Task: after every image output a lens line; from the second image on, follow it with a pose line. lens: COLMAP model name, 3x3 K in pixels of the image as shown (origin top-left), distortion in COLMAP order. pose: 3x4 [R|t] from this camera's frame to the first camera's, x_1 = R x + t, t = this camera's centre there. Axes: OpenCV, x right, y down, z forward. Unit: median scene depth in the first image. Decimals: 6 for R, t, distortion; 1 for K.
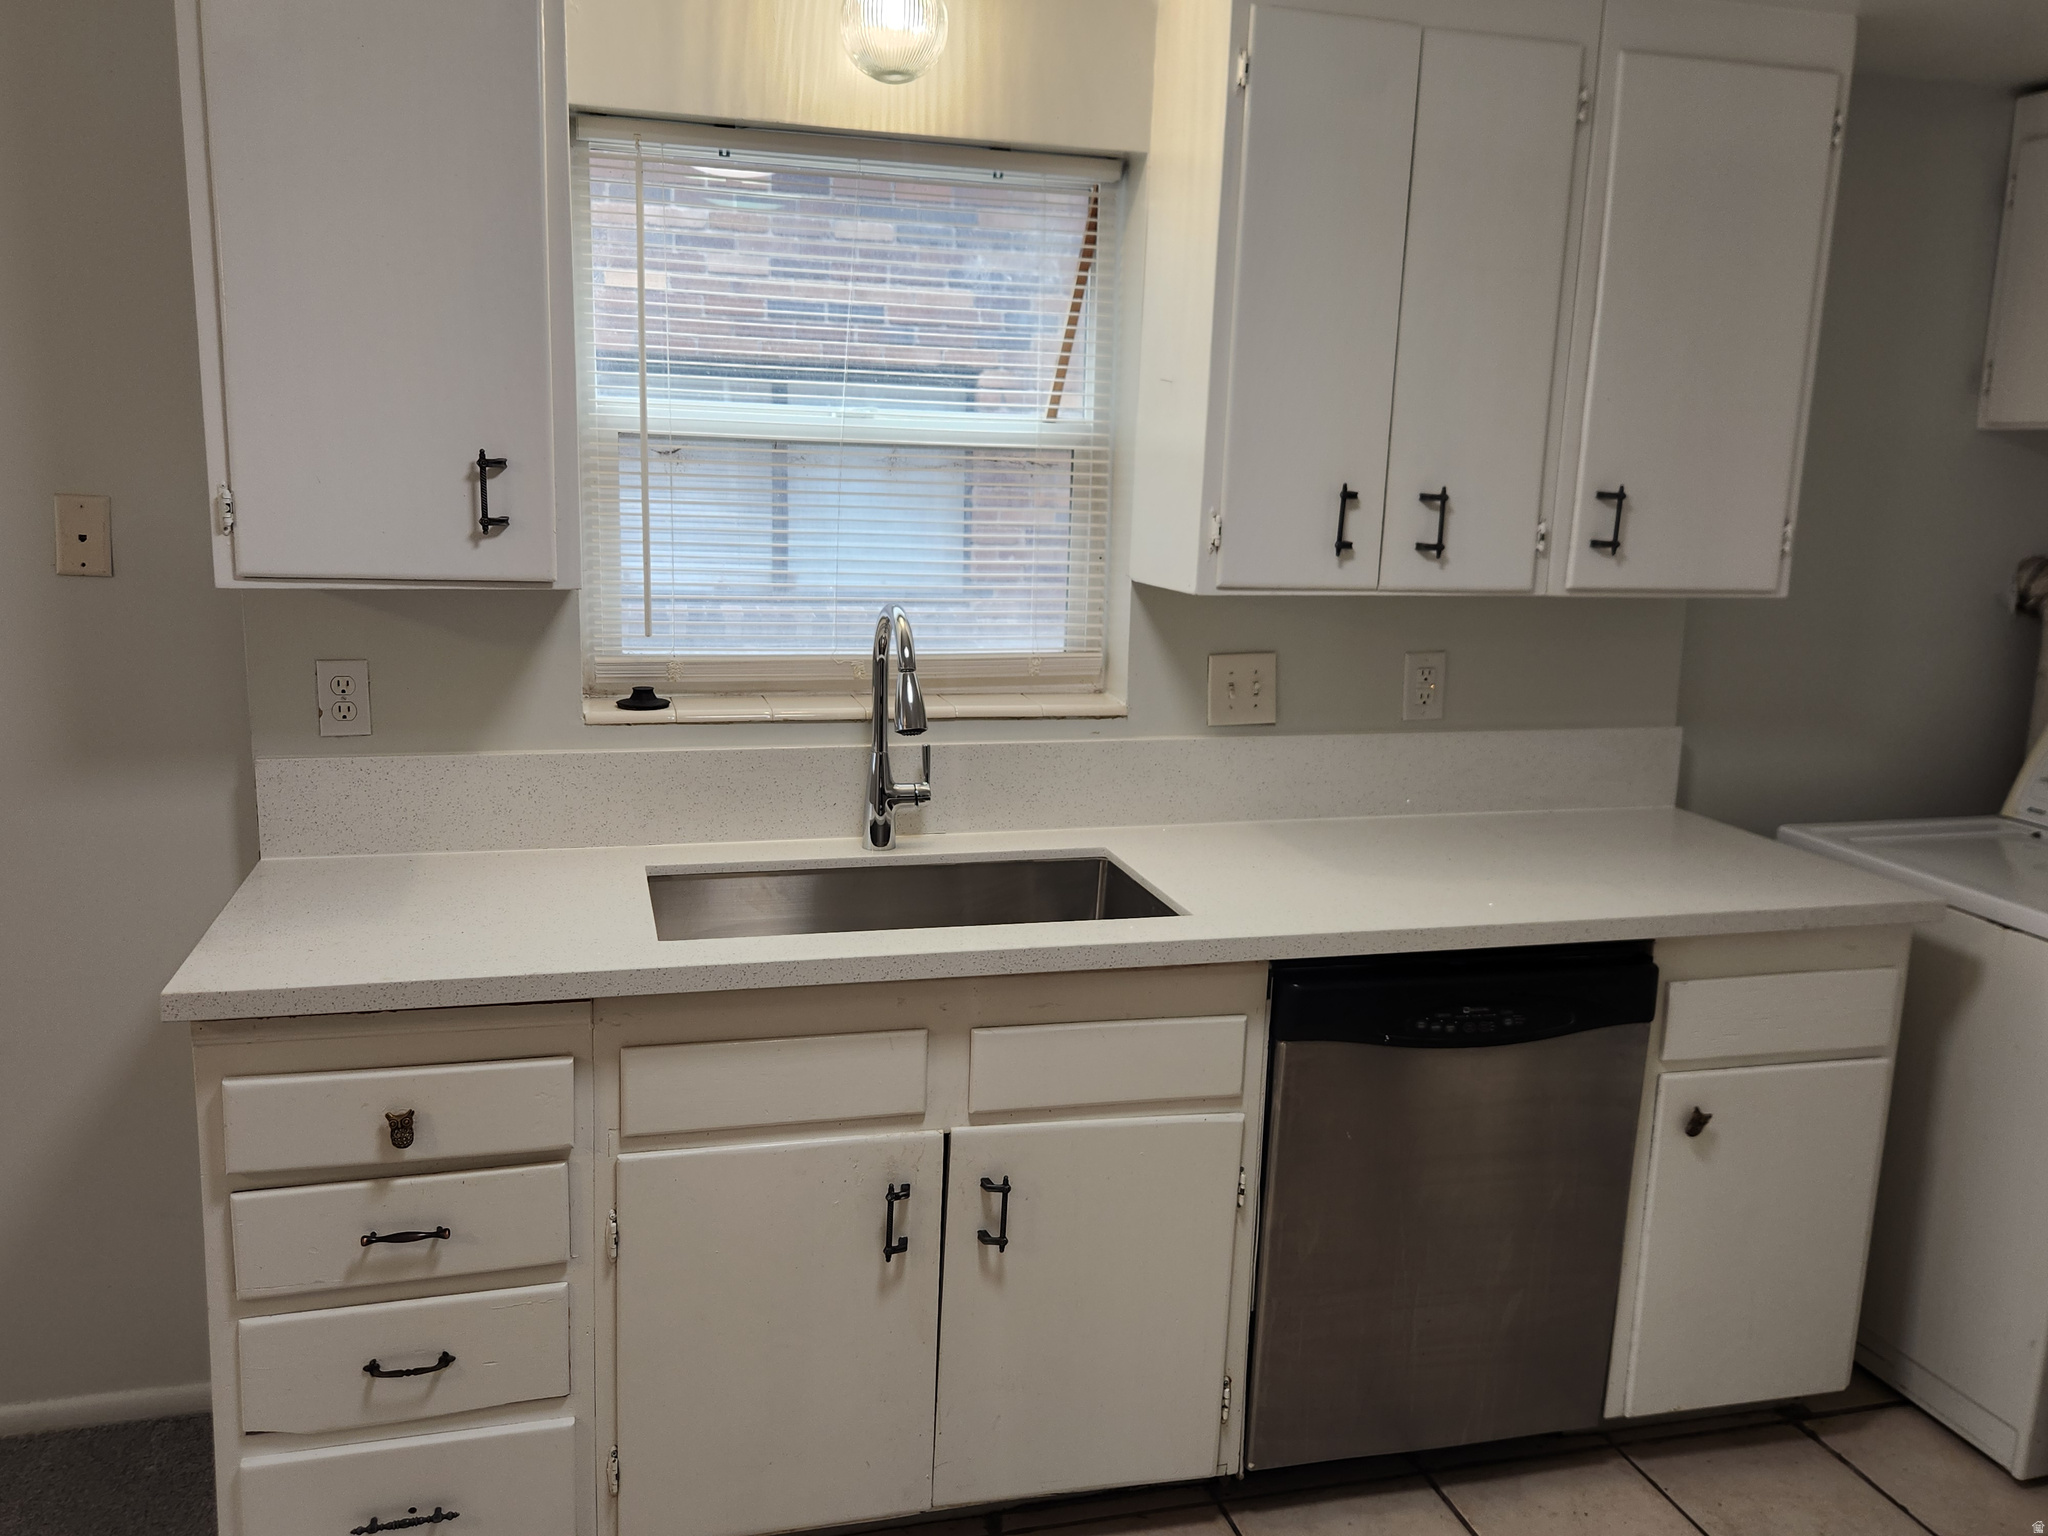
lens RADIAL K [[1623.2, 0, 1020.4], [0, 1623.2, 766.9], [0, 0, 1]] dist [0.053331, -0.036972]
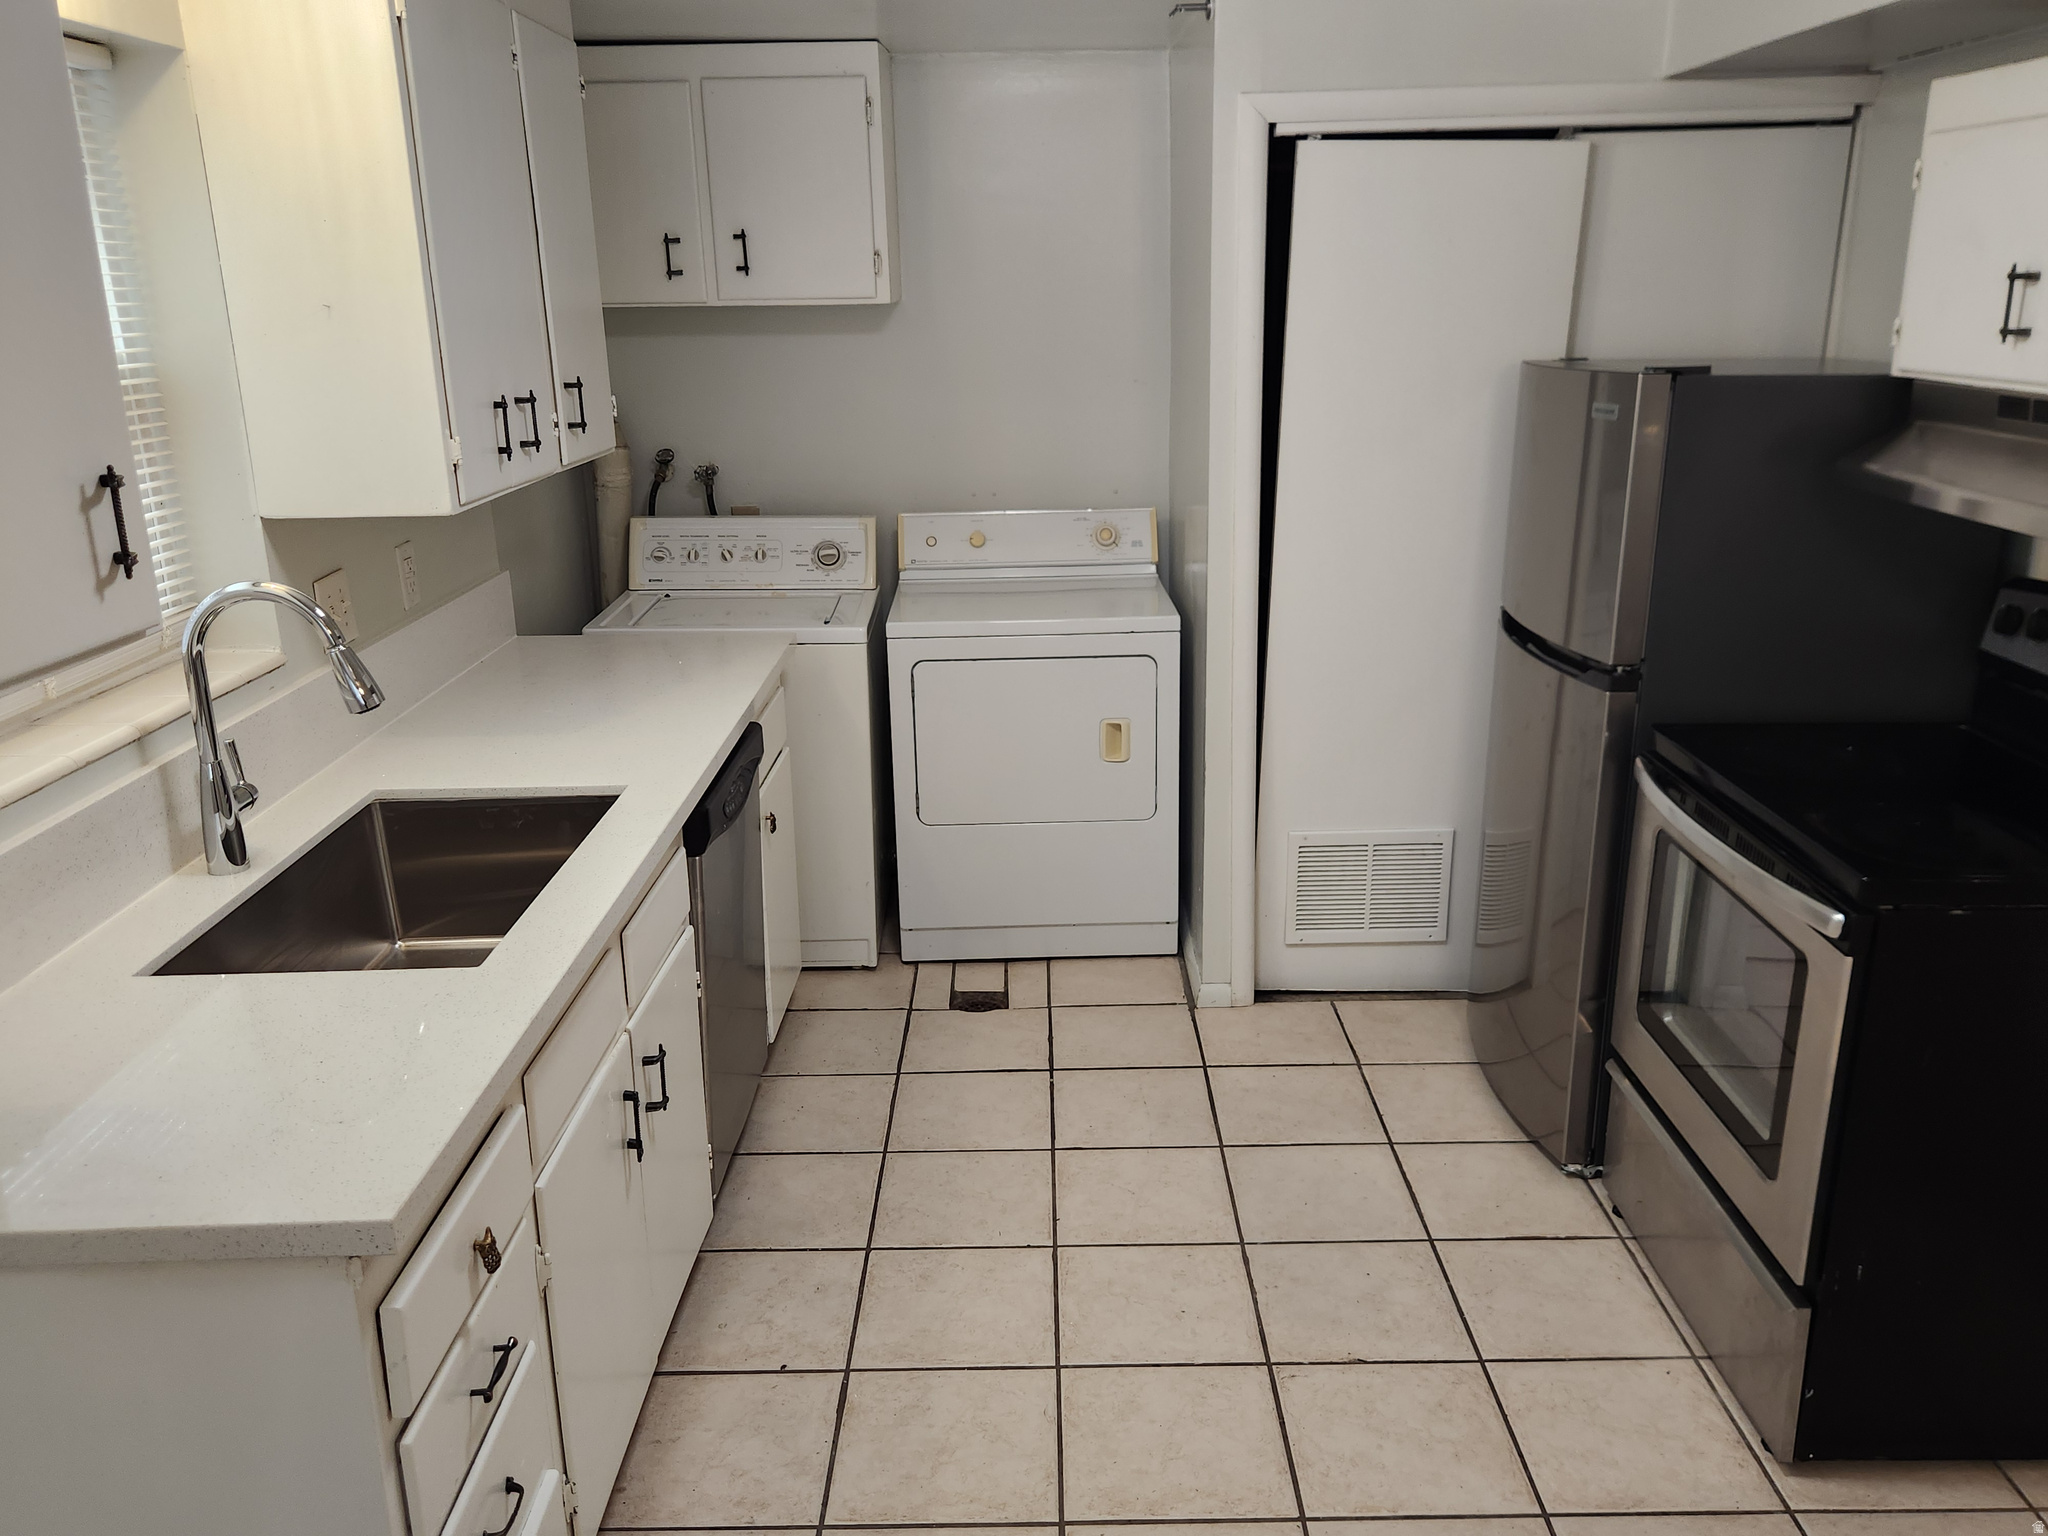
lens RADIAL K [[1623.2, 0, 1036.0], [0, 1623.2, 774.7], [0, 0, 1]] dist [0.053331, -0.036972]
pose [[0.263739, -0.309910, 0.913454, -0.855660], [0.211014, 0.942582, 0.258867, -0.149341], [-0.941230, 0.124478, 0.313991, 0.356300]]
